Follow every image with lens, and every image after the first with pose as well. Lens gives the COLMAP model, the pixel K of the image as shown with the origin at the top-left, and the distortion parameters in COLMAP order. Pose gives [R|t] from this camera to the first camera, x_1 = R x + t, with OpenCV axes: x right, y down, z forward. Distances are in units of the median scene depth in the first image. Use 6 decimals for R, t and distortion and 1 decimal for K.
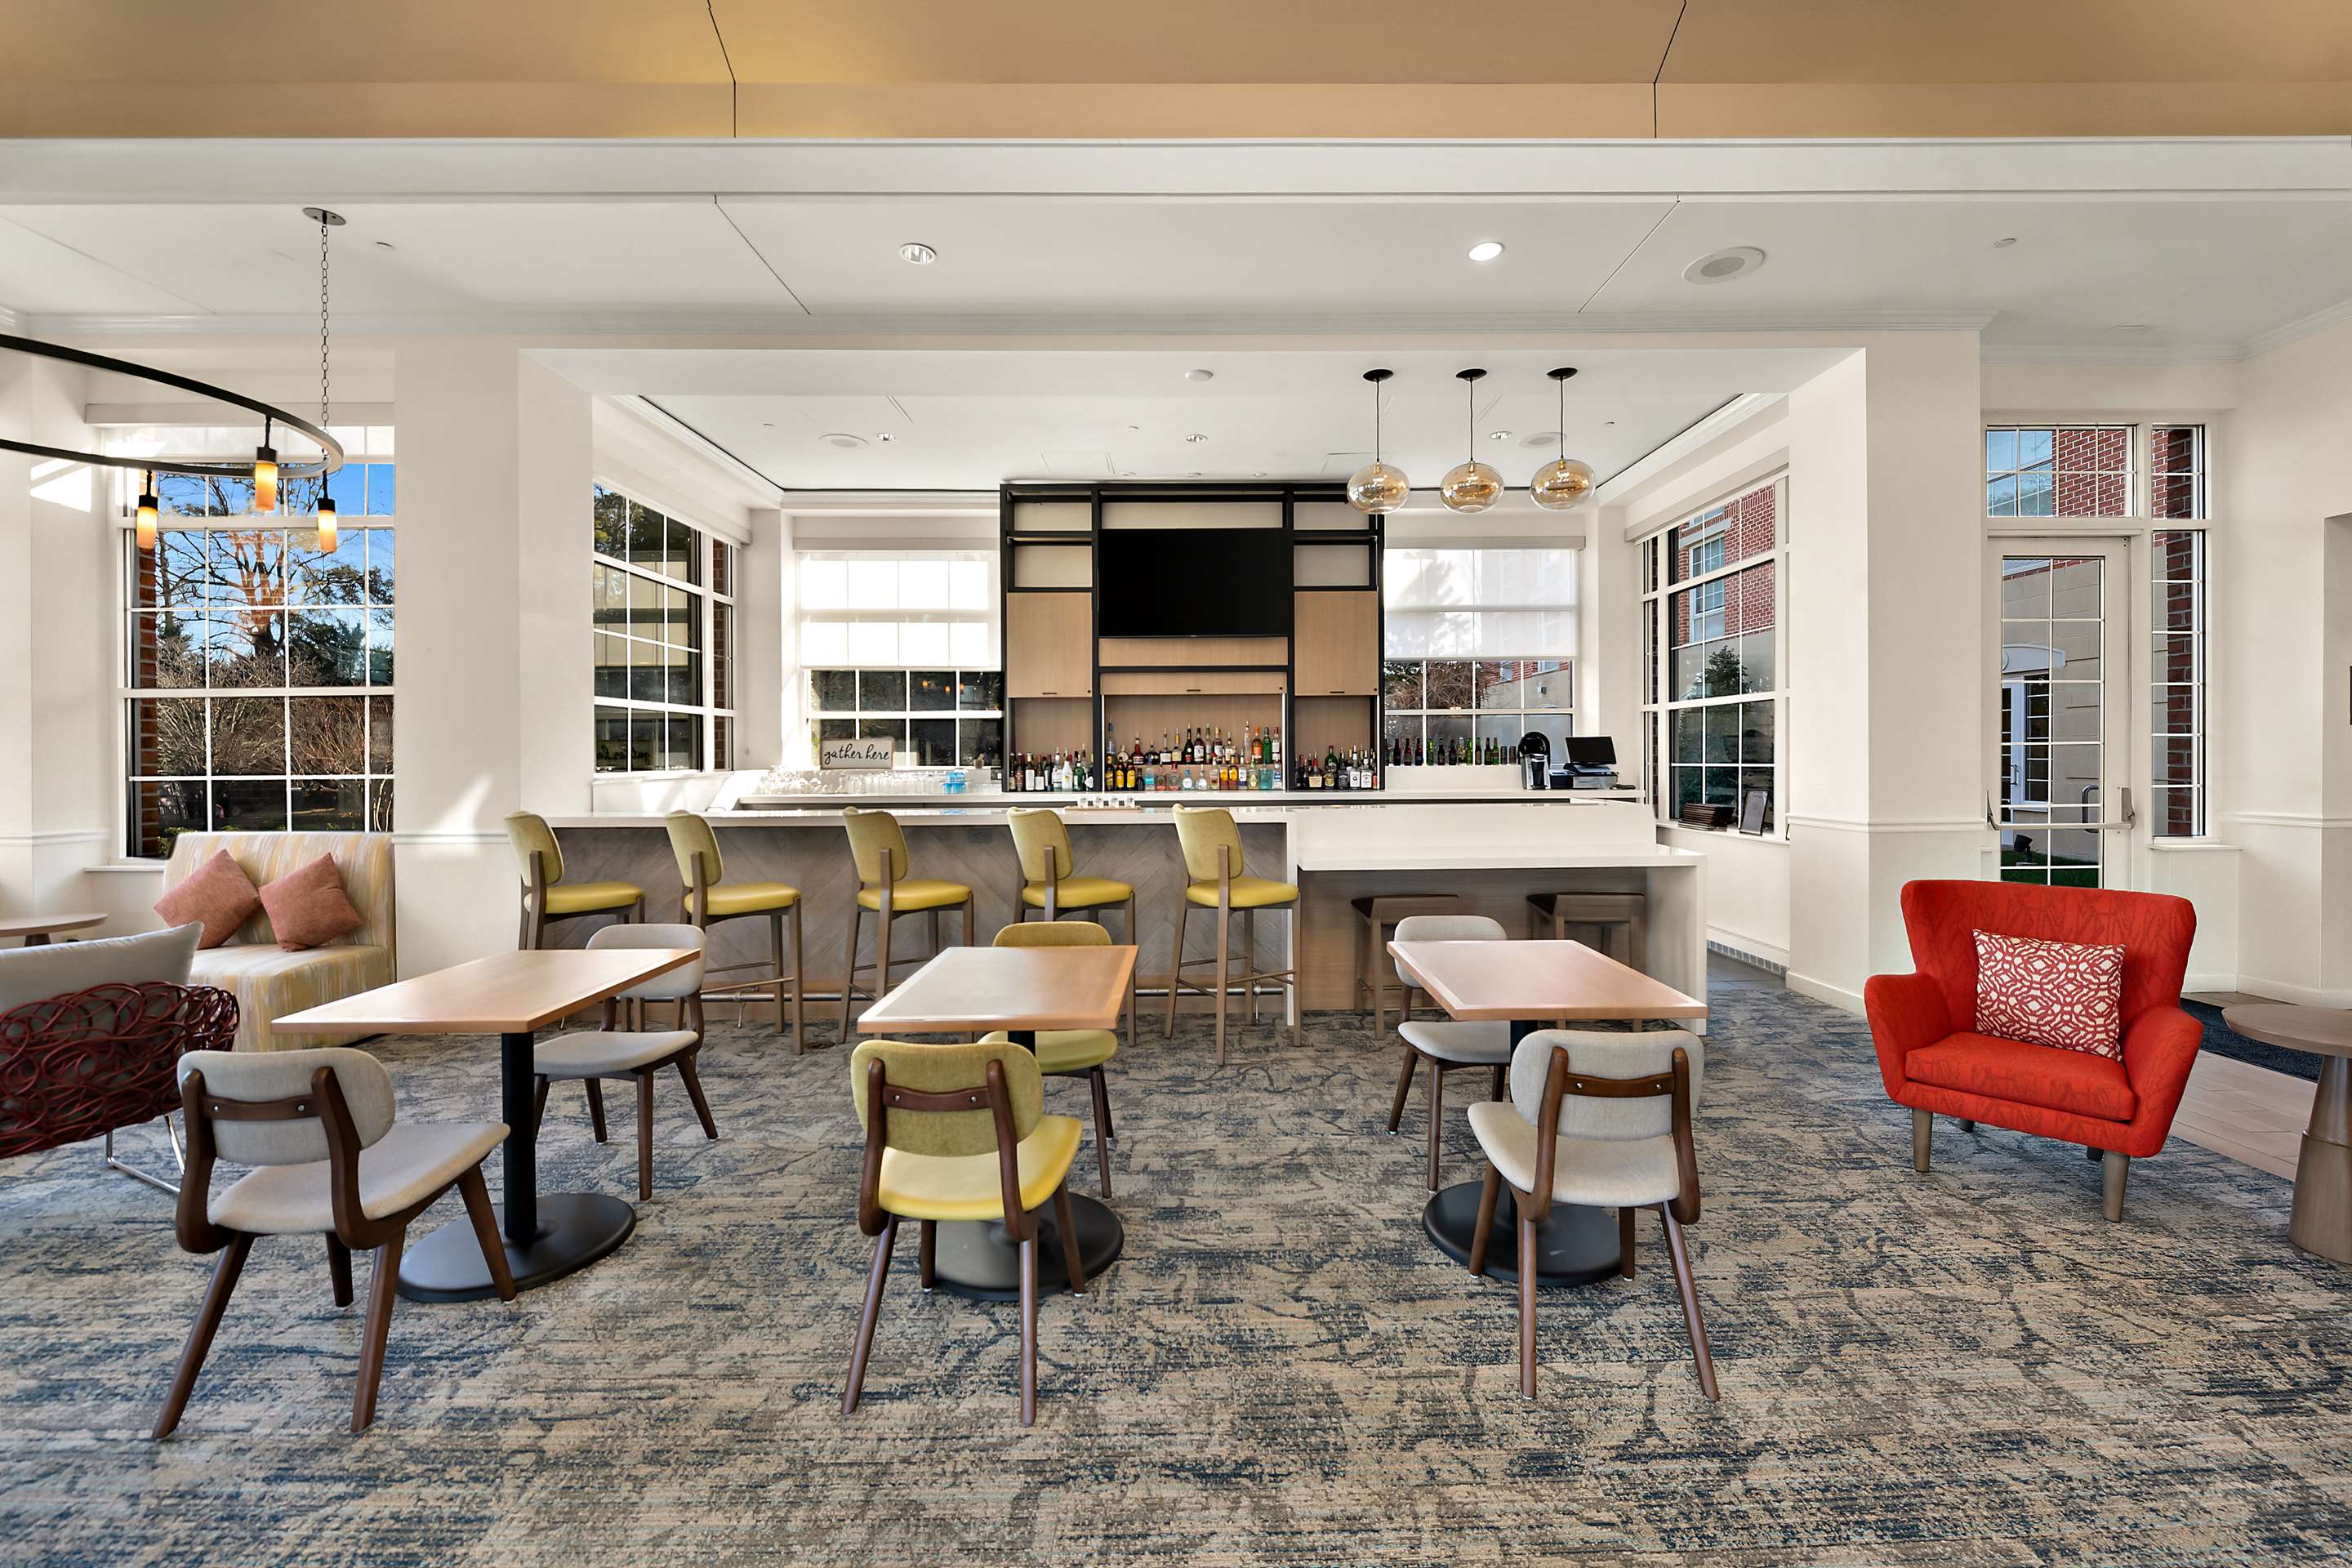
lens RADIAL K [[947.3, 0, 1181.3], [0, 947.3, 765.5], [0, 0, 1]] dist [0.002408, -0.000876]
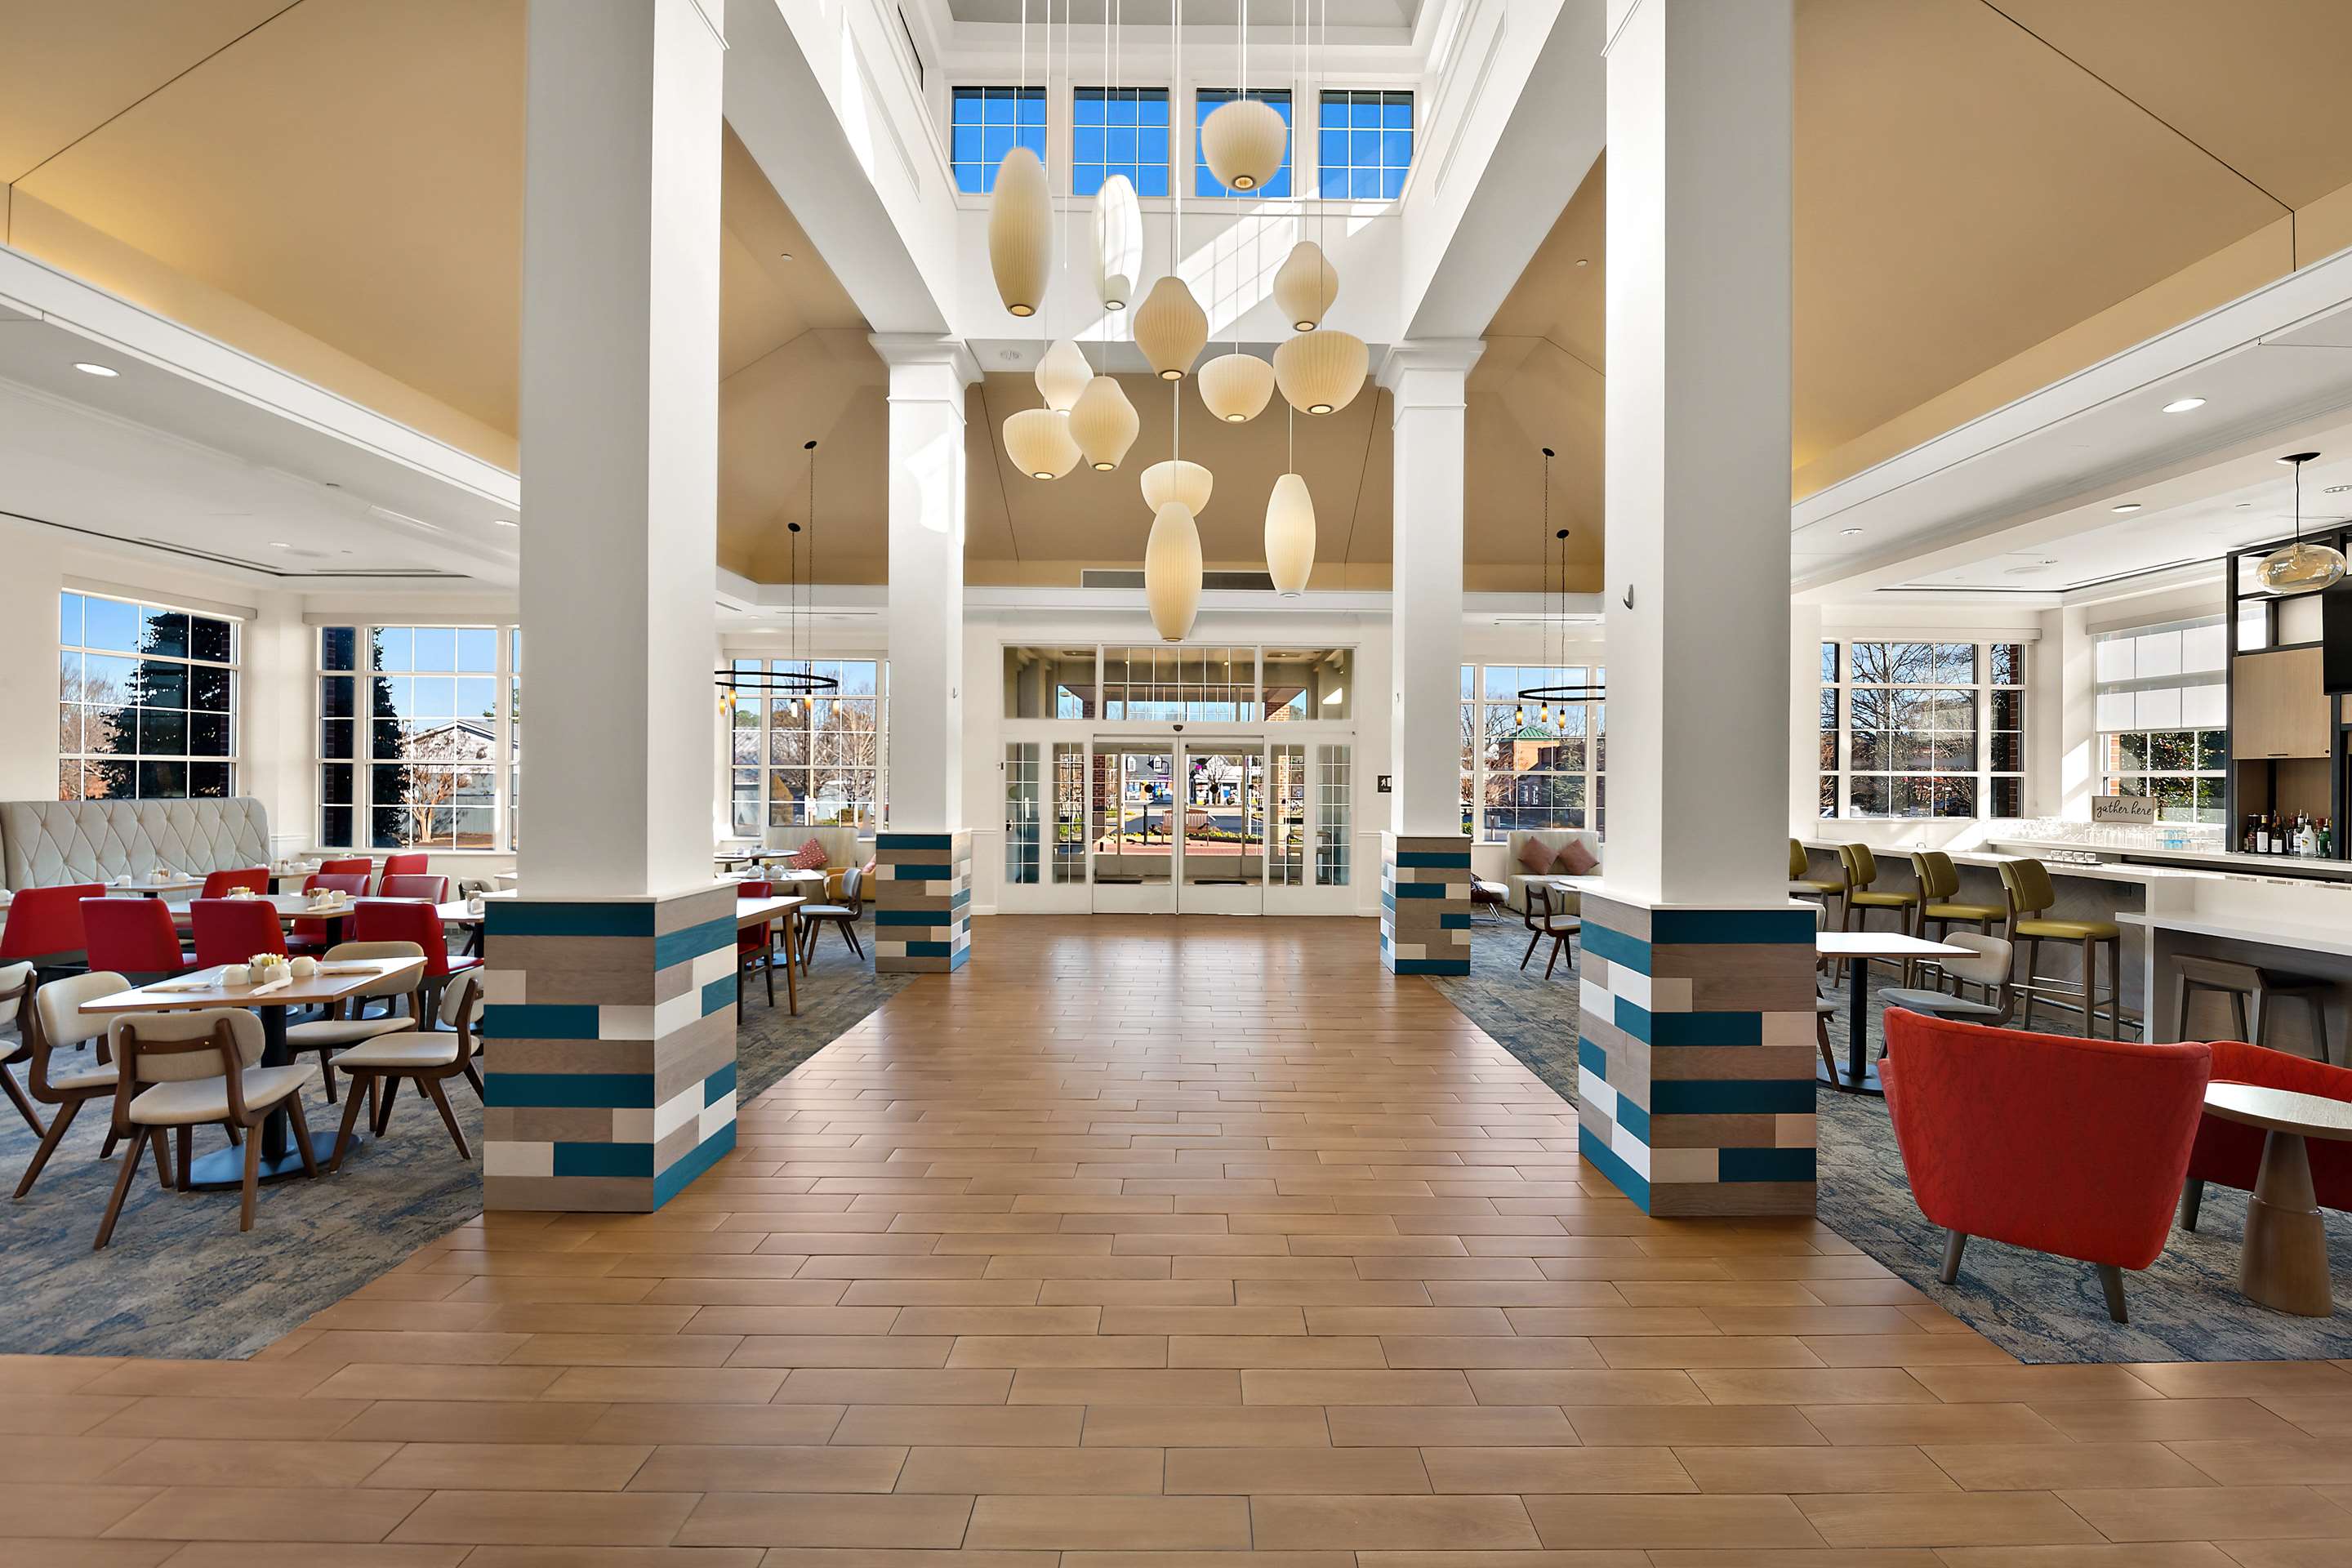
lens RADIAL K [[947.3, 0, 1183.5], [0, 947.3, 778.0], [0, 0, 1]] dist [0.002408, -0.000876]
pose [[-0.000066, -0.001348, -0.999999, 0.831477], [-0.015427, 0.999880, -0.001346, -0.032437], [0.999881, 0.015426, -0.000086, -0.129124]]
